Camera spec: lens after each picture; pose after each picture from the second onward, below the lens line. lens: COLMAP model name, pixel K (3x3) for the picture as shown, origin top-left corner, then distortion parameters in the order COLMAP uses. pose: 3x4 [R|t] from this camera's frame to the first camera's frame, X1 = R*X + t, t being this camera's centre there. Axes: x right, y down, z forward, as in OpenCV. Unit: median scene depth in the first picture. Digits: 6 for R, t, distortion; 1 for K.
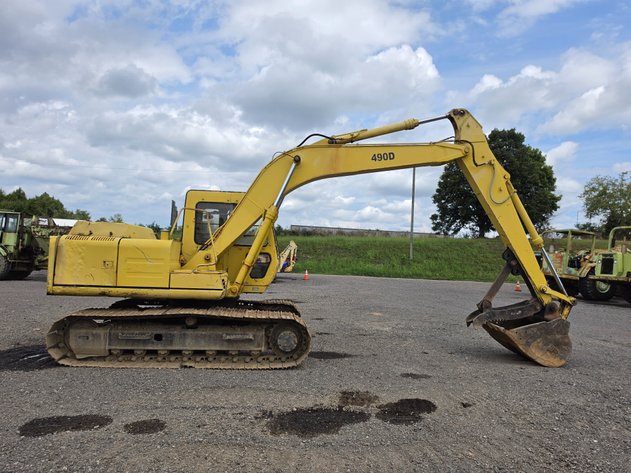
lens RADIAL K [[438.7, 0, 316.6], [0, 438.7, 248.3], [0, 0, 1]] dist [0.011064, 0.001333]
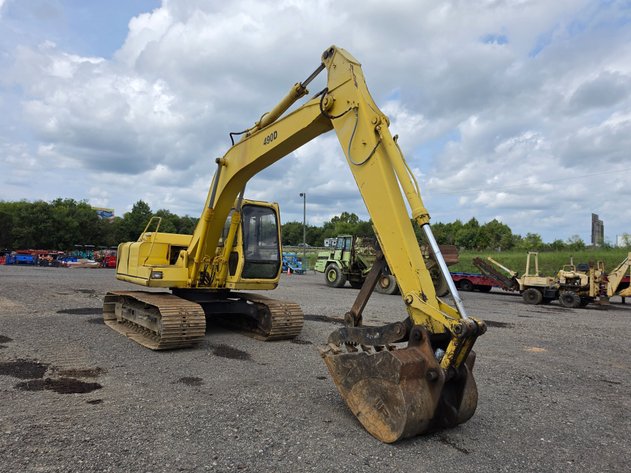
lens RADIAL K [[445.2, 0, 315.5], [0, 445.2, 236.5], [0, 0, 1]] dist [0.032508, -0.042337]
pose [[0.543564, -0.059477, -0.837258, 0.132405], [-0.008532, 0.997043, -0.076367, 0.008168], [0.839324, 0.048654, 0.541449, 0.083630]]
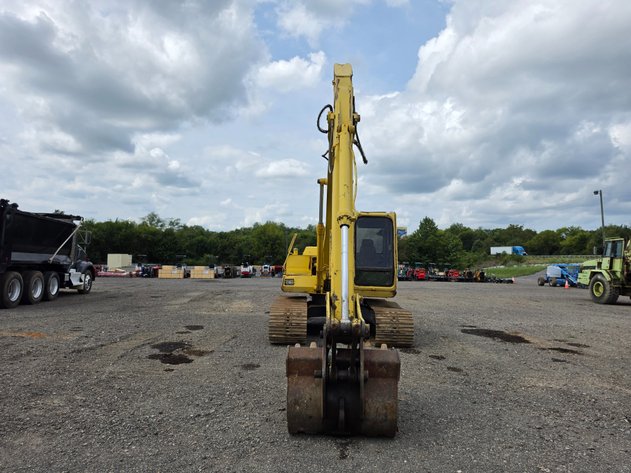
lens RADIAL K [[447.3, 0, 312.5], [0, 447.3, 224.6], [0, 0, 1]] dist [0.088615, -0.138899]
pose [[-0.083639, -0.128343, -0.988197, 0.158409], [-0.007999, 0.991726, -0.128124, 0.010131], [0.996464, -0.002812, -0.083974, 0.146818]]
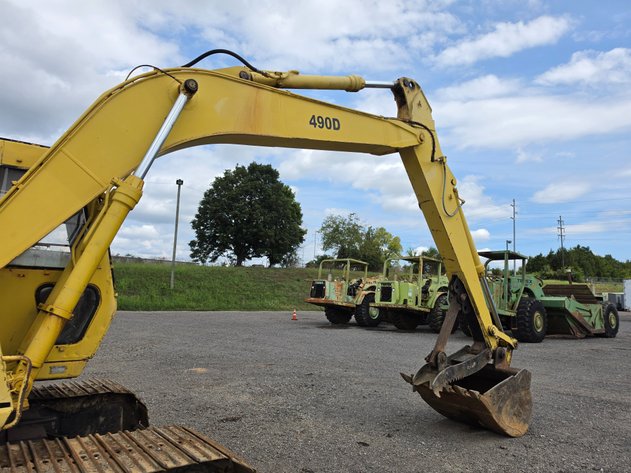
lens RADIAL K [[432.6, 0, 315.5], [0, 432.6, 236.5], [0, 0, 1]] dist [0.030350, -0.002298]
pose [[0.835115, 0.055940, 0.547224, -0.024550], [-0.005229, 0.995578, -0.093794, 0.000302], [-0.550051, 0.075467, 0.831714, 0.073924]]
